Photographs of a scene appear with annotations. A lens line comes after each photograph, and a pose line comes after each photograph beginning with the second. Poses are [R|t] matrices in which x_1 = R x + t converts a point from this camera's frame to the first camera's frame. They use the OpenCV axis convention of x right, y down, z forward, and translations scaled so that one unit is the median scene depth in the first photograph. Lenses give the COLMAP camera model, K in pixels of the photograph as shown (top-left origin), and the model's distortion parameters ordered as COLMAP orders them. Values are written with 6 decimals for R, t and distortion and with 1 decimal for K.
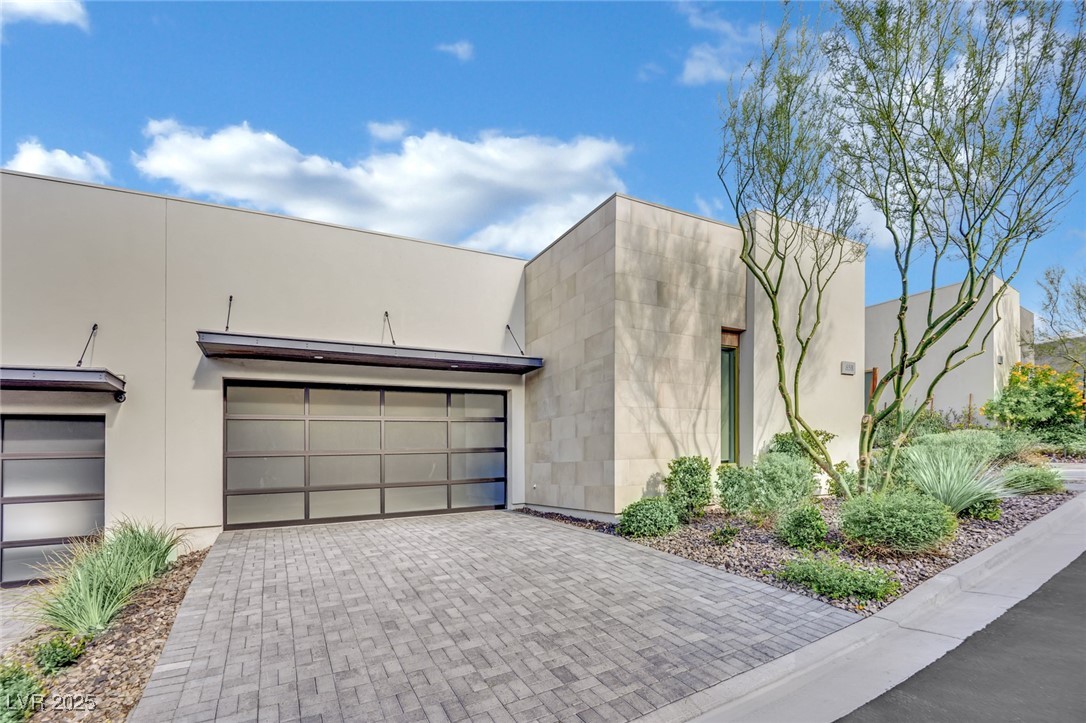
lens RADIAL K [[451.5, 0, 542.6], [0, 451.5, 356.8], [0, 0, 1]] dist [-0.015085, -0.000142]
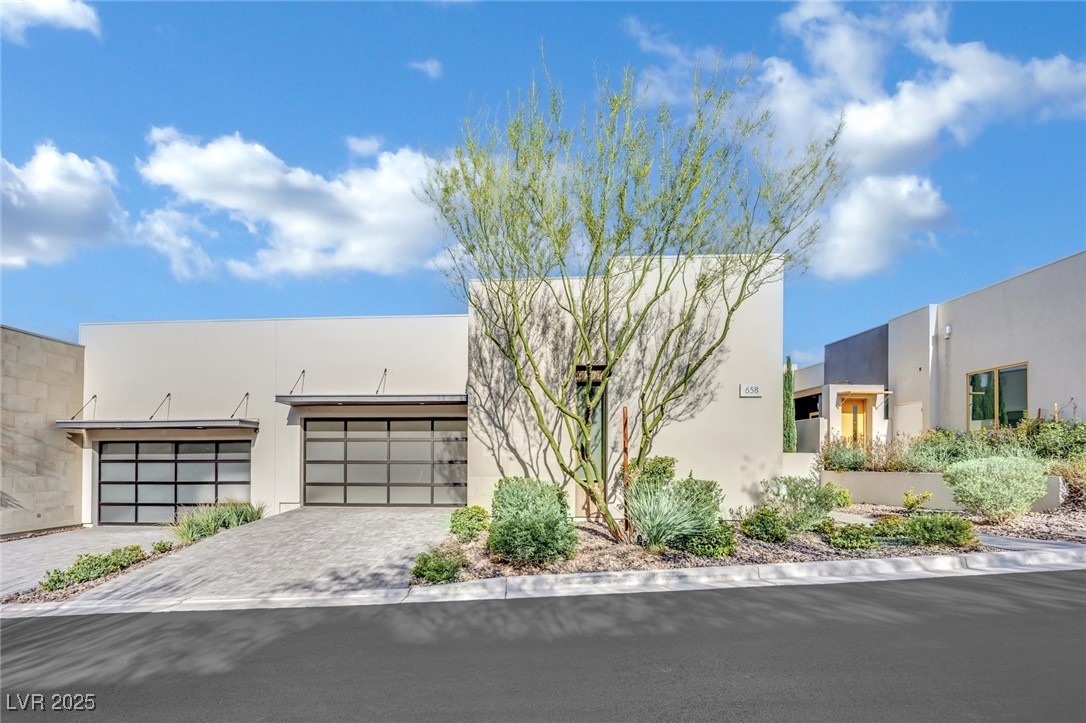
lens RADIAL K [[451.5, 0, 542.6], [0, 451.5, 356.8], [0, 0, 1]] dist [-0.015085, -0.000142]
pose [[0.853249, -0.089318, -0.513799, 0.969921], [0.089353, 0.995694, -0.024706, -0.060069], [0.513793, -0.024829, 0.857555, -0.013222]]
